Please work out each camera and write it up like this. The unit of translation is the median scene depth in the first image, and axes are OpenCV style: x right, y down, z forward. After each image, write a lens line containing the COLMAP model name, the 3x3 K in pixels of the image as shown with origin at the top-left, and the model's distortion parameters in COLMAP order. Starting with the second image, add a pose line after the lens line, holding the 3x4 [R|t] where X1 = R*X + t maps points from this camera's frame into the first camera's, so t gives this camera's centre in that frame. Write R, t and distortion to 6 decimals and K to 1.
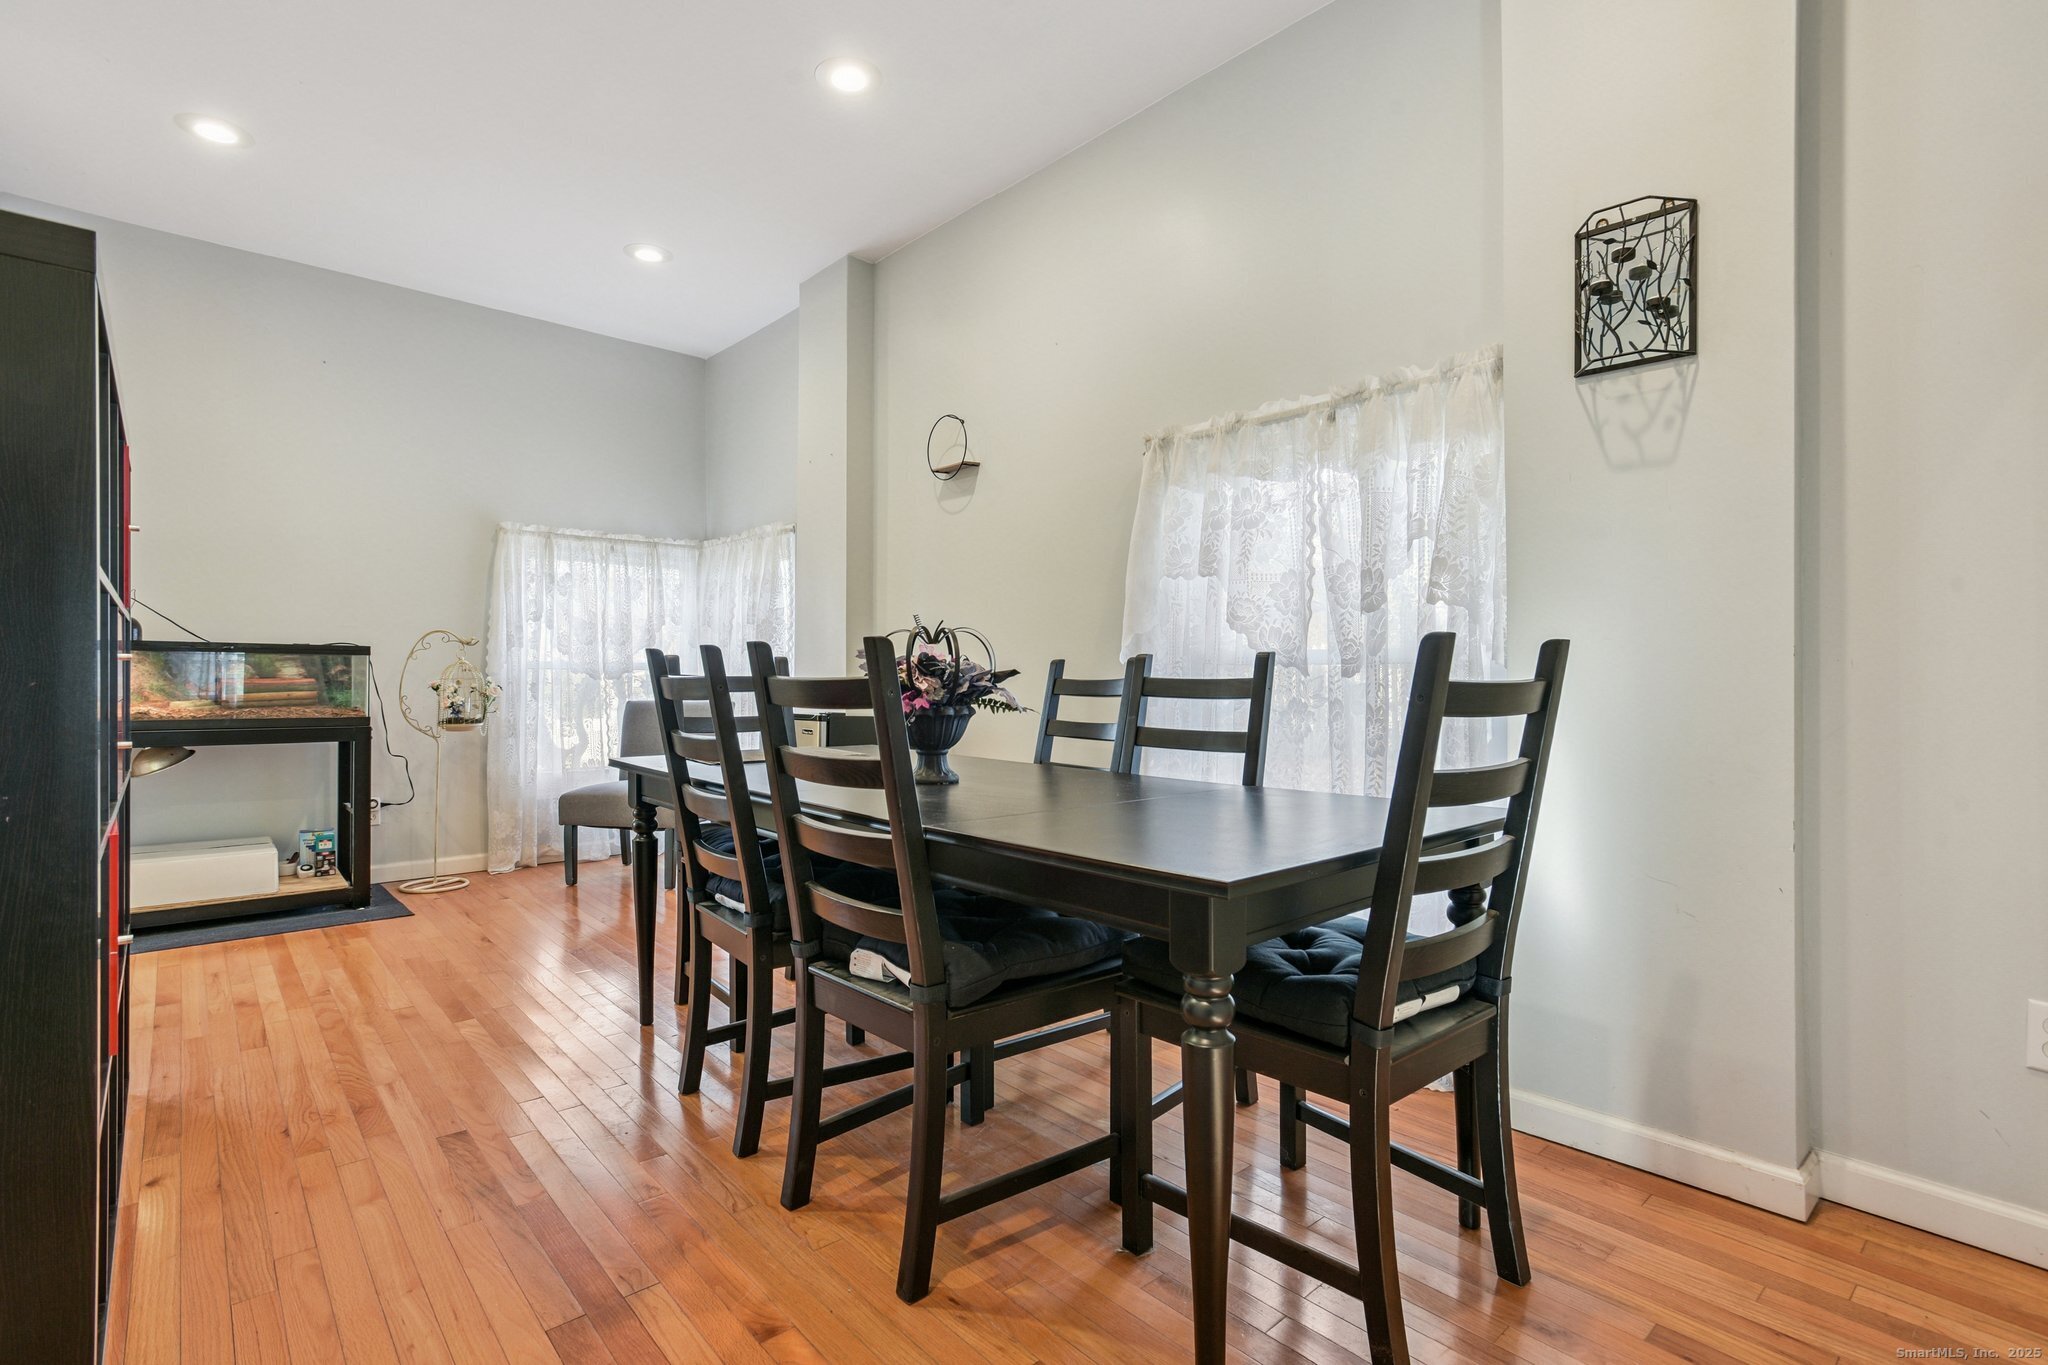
lens RADIAL K [[1008.9, 0, 1046.4], [0, 1008.9, 657.5], [0, 0, 1]] dist [-0.035727, 0.024608]
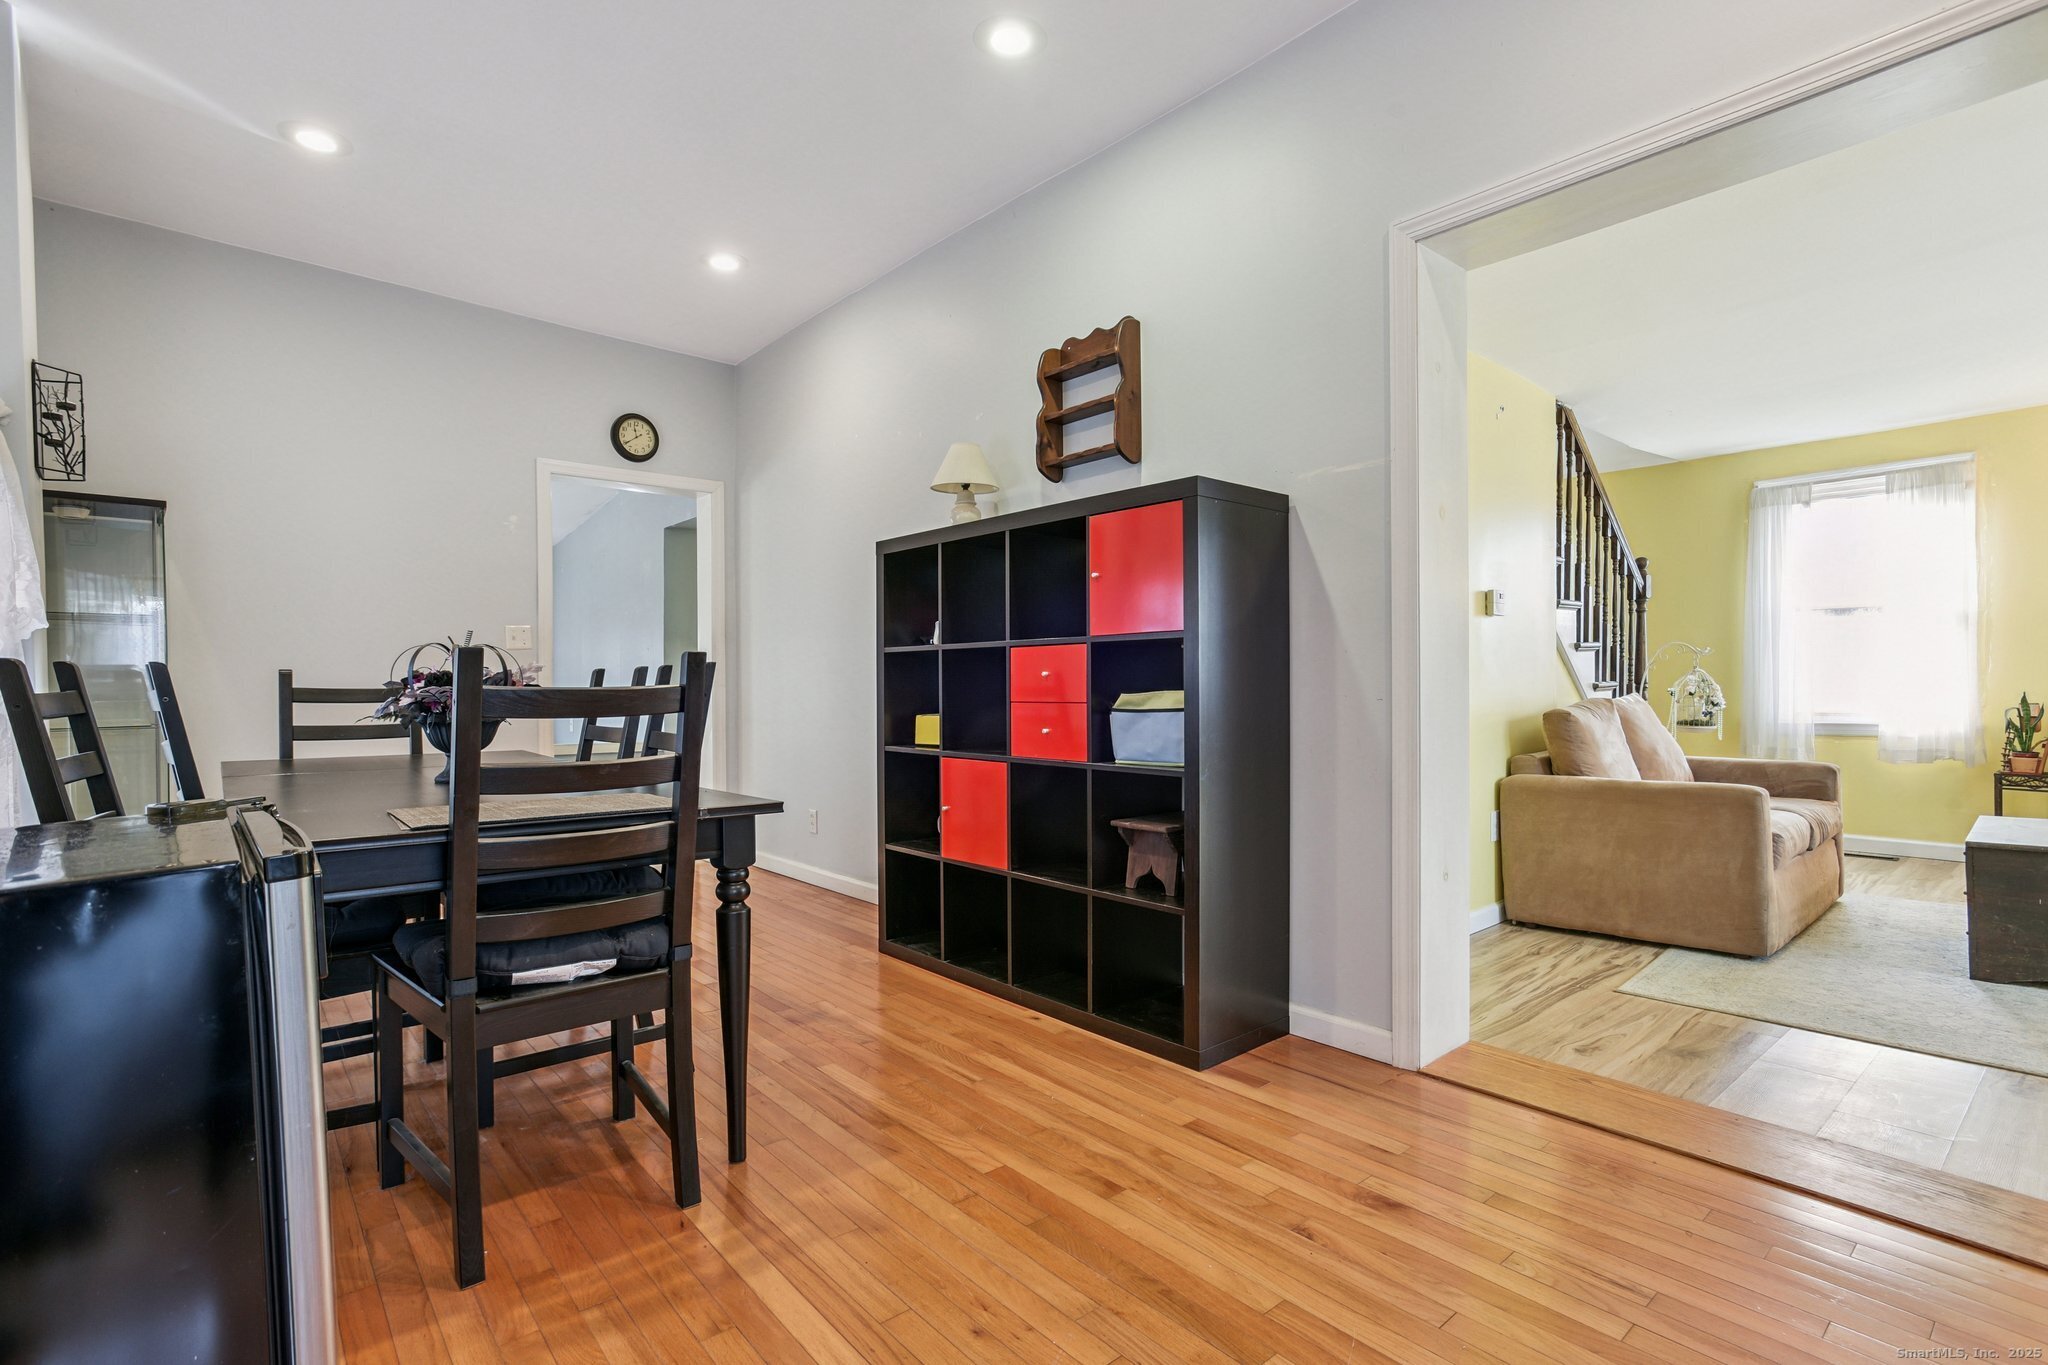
lens RADIAL K [[1008.9, 0, 1046.4], [0, 1008.9, 657.5], [0, 0, 1]] dist [-0.035727, 0.024608]
pose [[-0.999973, 0.000511, 0.007381, -0.674658], [0.000241, 0.999333, -0.036521, 0.024690], [-0.007395, -0.036518, -0.999306, 1.863352]]
